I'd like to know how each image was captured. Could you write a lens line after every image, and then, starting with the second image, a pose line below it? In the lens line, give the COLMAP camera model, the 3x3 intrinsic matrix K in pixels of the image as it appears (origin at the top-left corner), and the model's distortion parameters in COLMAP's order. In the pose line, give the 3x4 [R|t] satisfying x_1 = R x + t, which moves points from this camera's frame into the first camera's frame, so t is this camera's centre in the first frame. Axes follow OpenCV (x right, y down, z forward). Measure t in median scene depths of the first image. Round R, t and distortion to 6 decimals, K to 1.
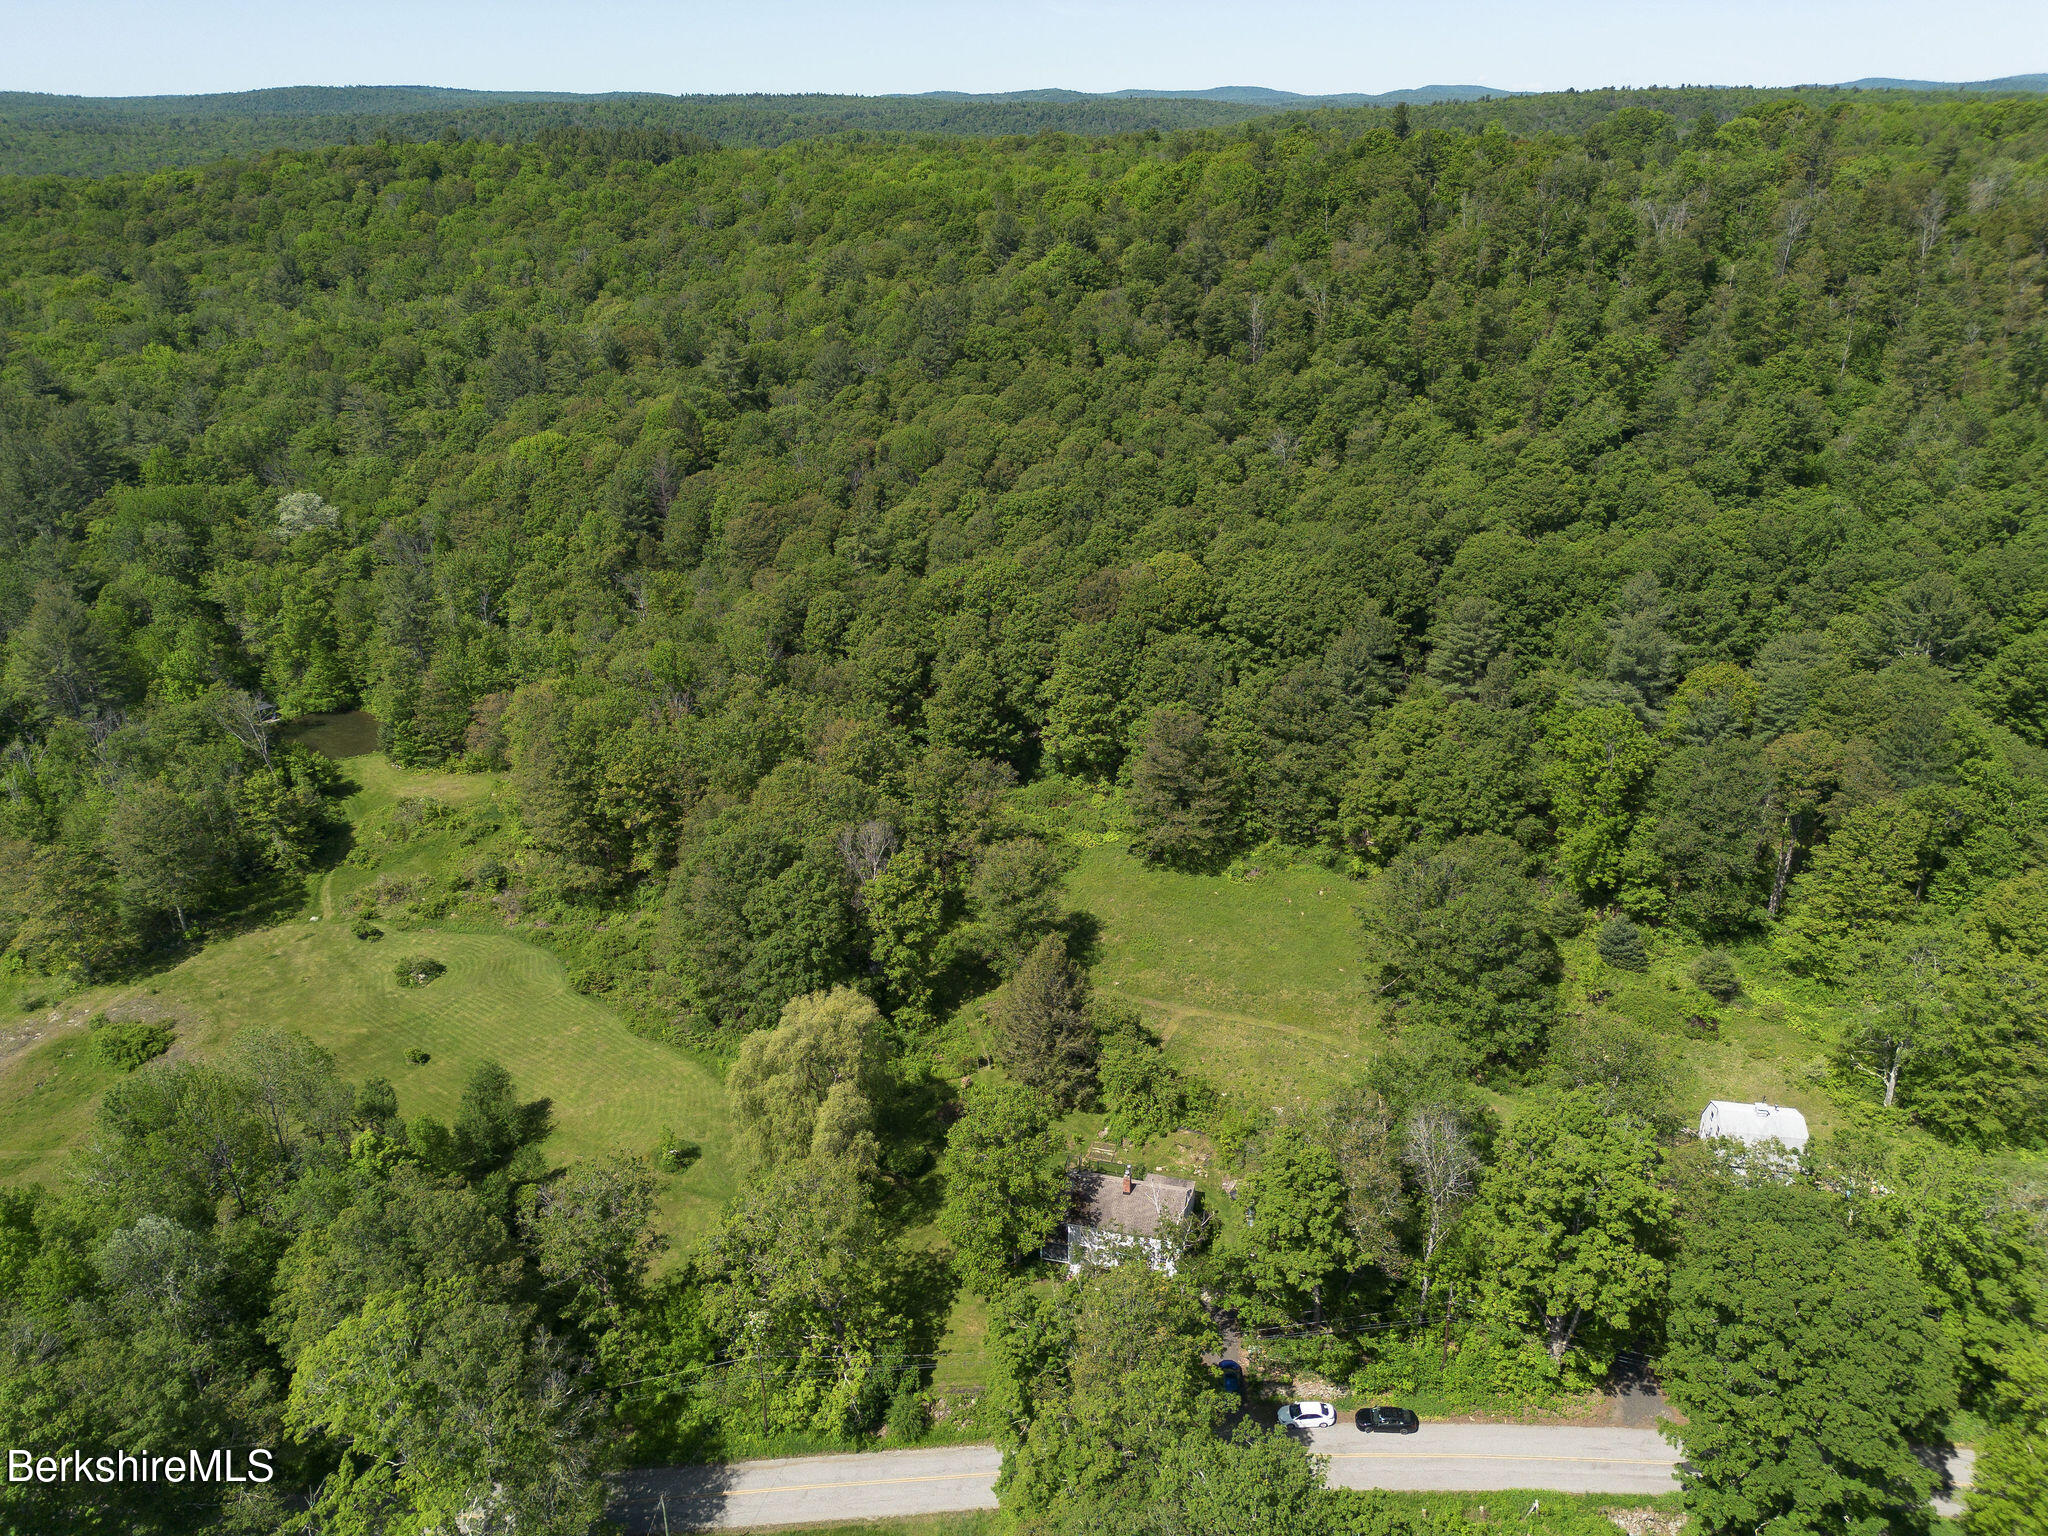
lens RADIAL K [[1458.6, 0, 1024.0], [0, 1458.6, 768.0], [0, 0, 1]] dist [0.050992, -0.043916]
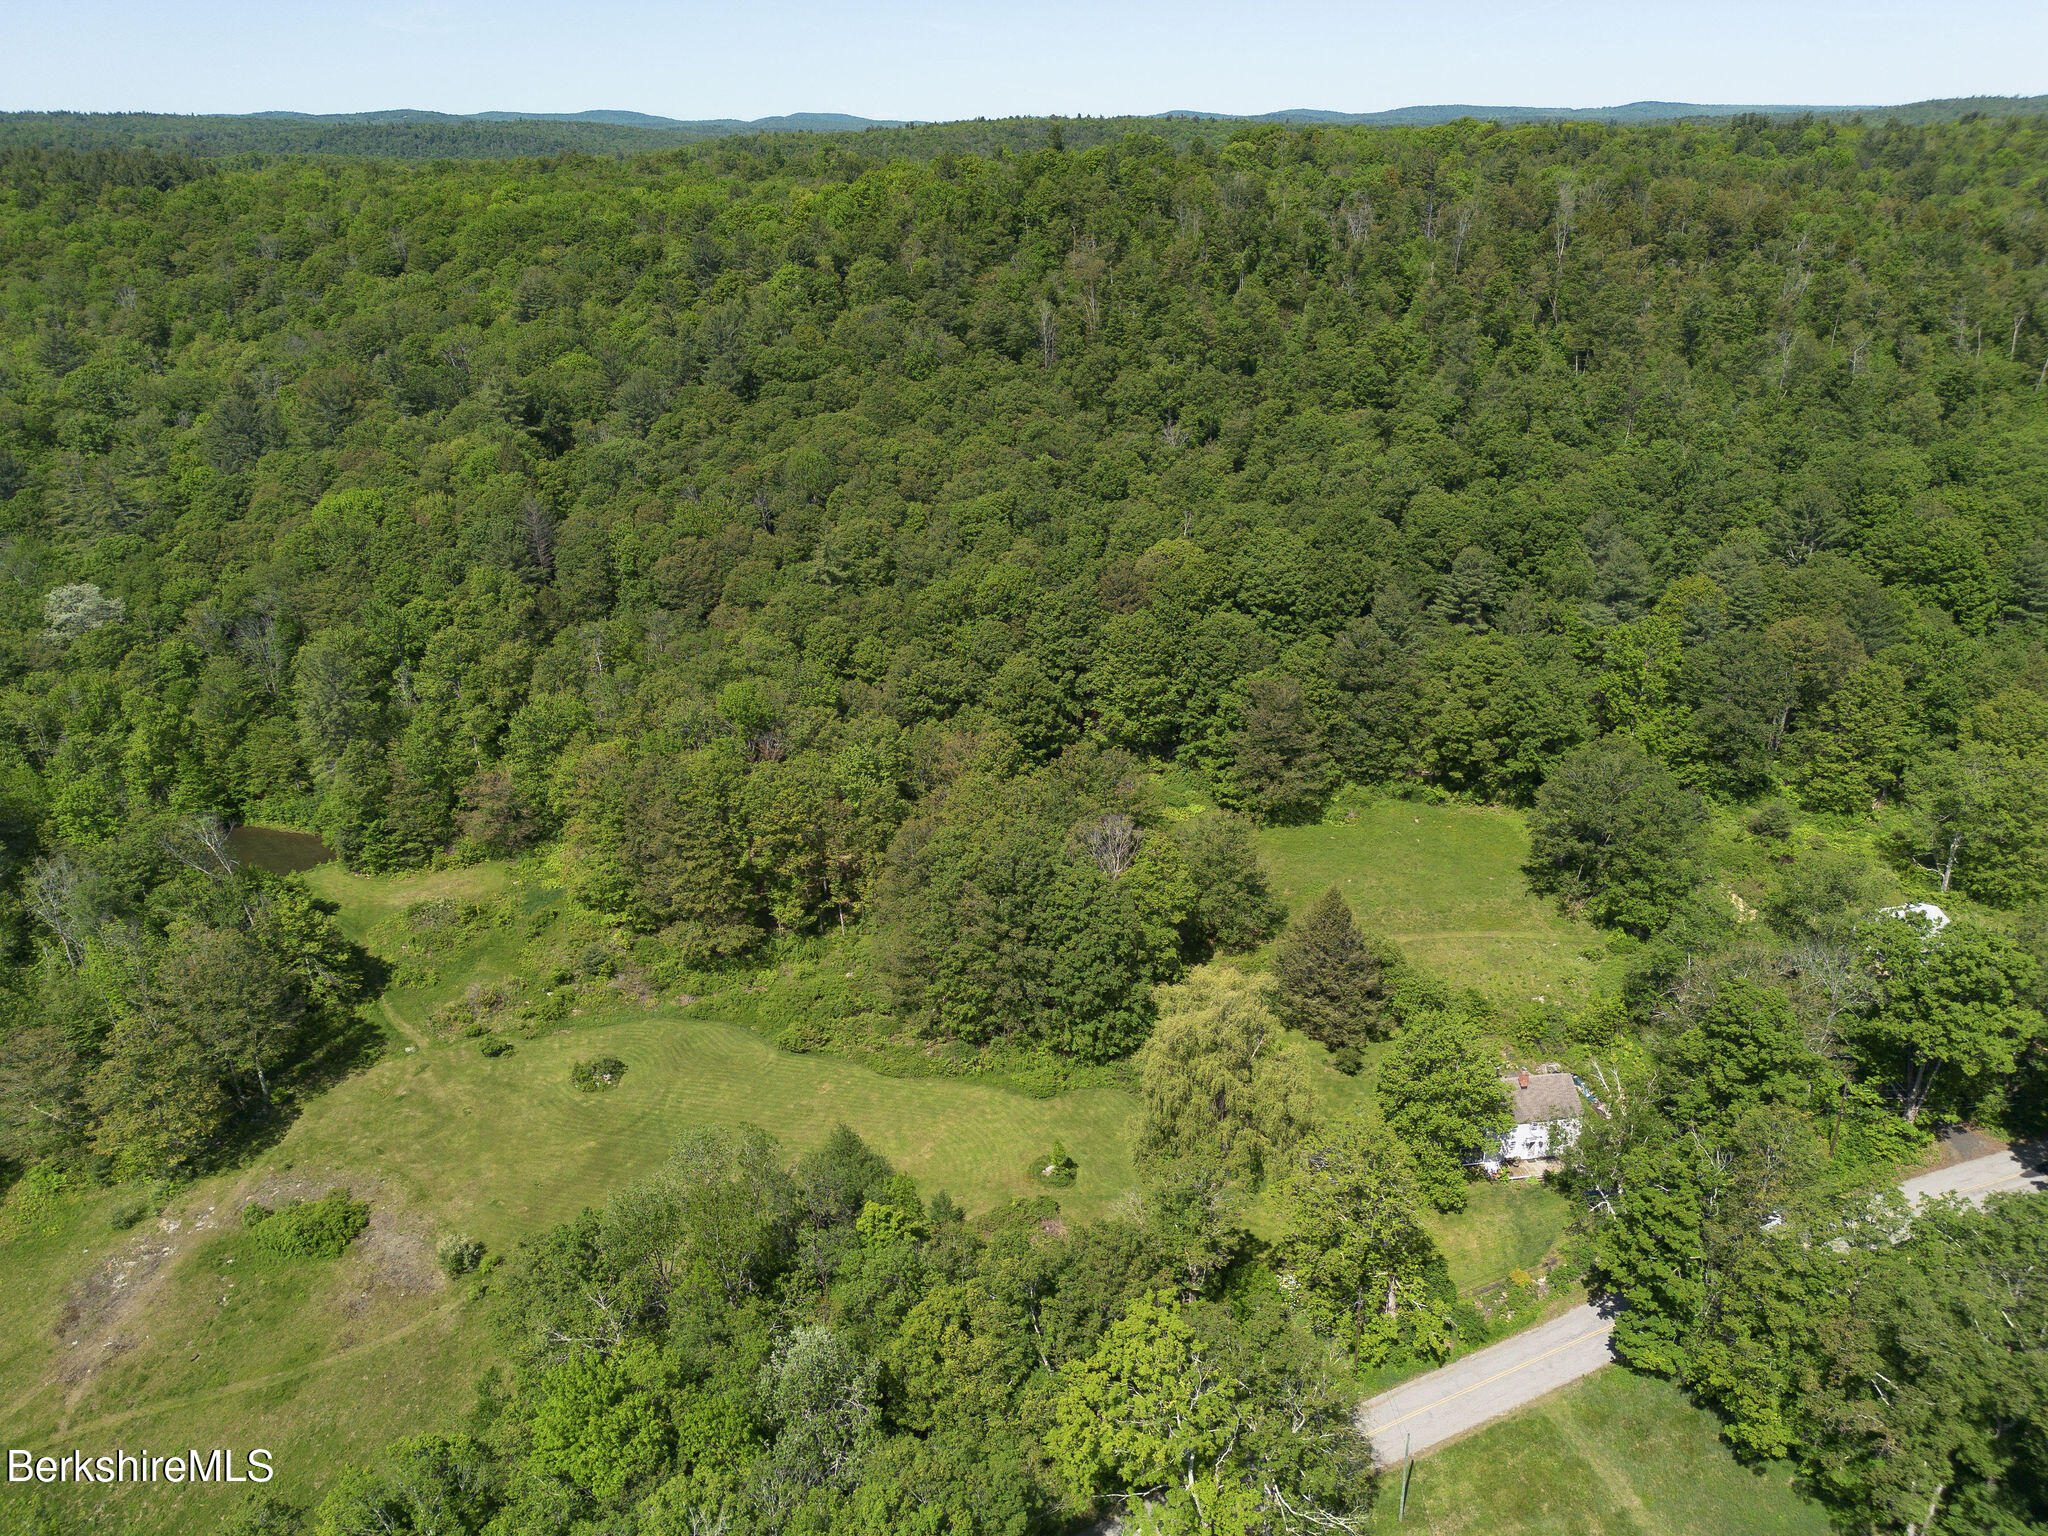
lens RADIAL K [[1458.6, 0, 1024.0], [0, 1458.6, 768.0], [0, 0, 1]] dist [0.050992, -0.043916]
pose [[0.921983, -0.153352, 0.355571, -0.424225], [0.158373, 0.987263, 0.015137, -0.017233], [-0.353364, 0.042357, 0.934527, 0.052355]]
